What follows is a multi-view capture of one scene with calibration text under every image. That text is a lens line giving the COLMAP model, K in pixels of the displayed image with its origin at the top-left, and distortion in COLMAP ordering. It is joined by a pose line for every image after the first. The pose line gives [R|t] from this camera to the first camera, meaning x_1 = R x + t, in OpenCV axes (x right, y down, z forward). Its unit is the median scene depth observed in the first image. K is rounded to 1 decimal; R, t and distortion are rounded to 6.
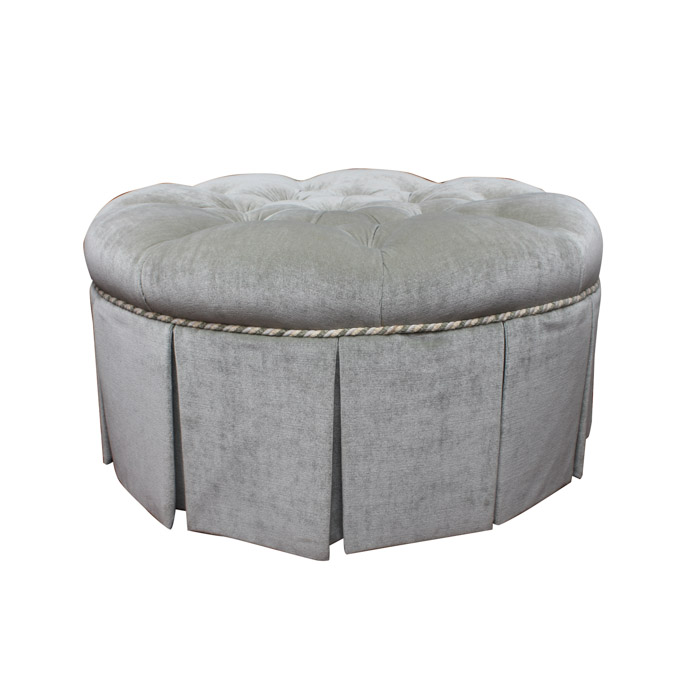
lens RADIAL K [[795.7, 0, 338.8], [0, 795.7, 349.4], [0, 0, 1]] dist [-0.006133, -0.000726]
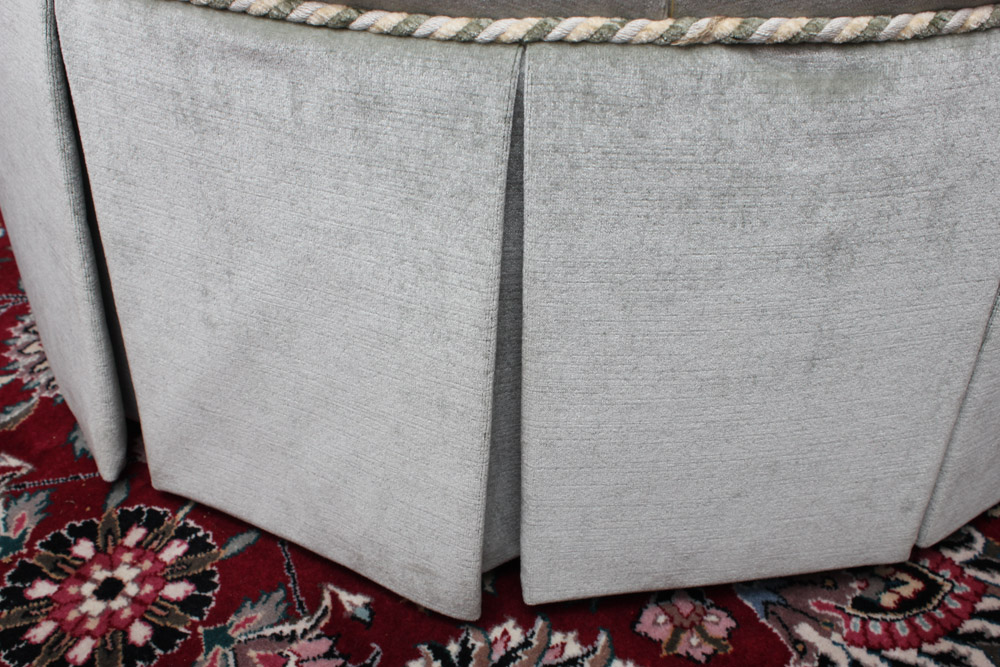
lens RADIAL K [[1142.7, 0, 499.0], [0, 1142.7, 350.5], [0, 0, 1]] dist [-0.105261, 0.152529]
pose [[0.992276, 0.085425, -0.089949, 0.038652], [-0.051987, 0.944727, 0.323711, -0.044242], [0.112630, -0.316535, 0.941871, 0.540229]]
